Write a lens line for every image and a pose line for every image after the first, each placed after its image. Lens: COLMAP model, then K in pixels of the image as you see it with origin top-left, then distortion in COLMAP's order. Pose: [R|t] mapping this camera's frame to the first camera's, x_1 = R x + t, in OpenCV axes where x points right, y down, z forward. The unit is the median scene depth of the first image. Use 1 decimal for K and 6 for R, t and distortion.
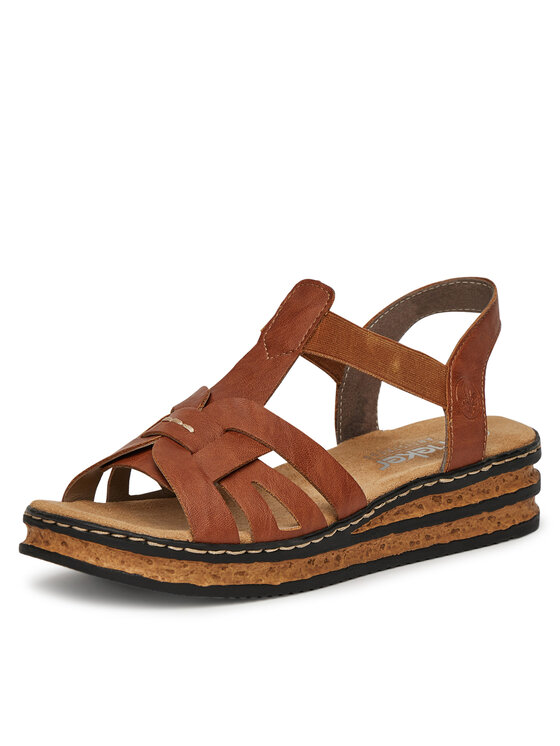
lens RADIAL K [[2193.7, 0, 278.6], [0, 2193.7, 372.3], [0, 0, 1]] dist [0.241466, 0.000000]
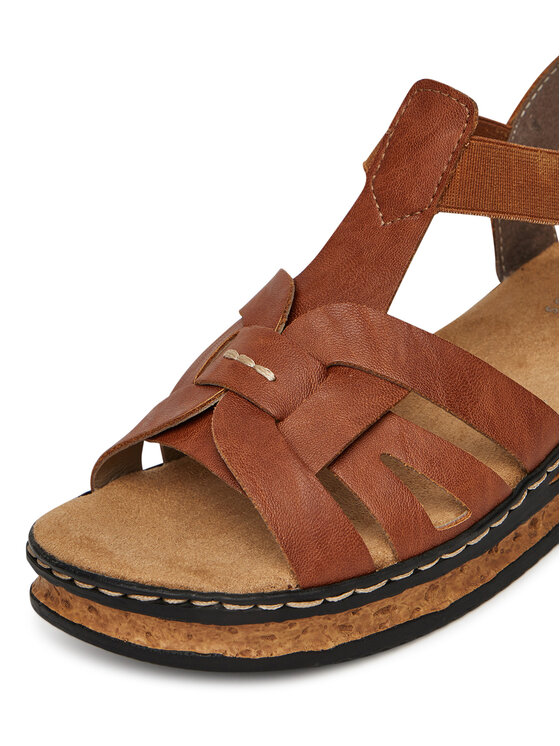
lens RADIAL K [[1585.1, 0, 285.7], [0, 1585.1, 373.6], [0, 0, 1]] dist [-0.081012, 0.000000]
pose [[0.986296, -0.127915, -0.104200, 0.010184], [0.154702, 0.936512, 0.314662, -0.113474], [0.057335, -0.326470, 0.943467, 0.601429]]
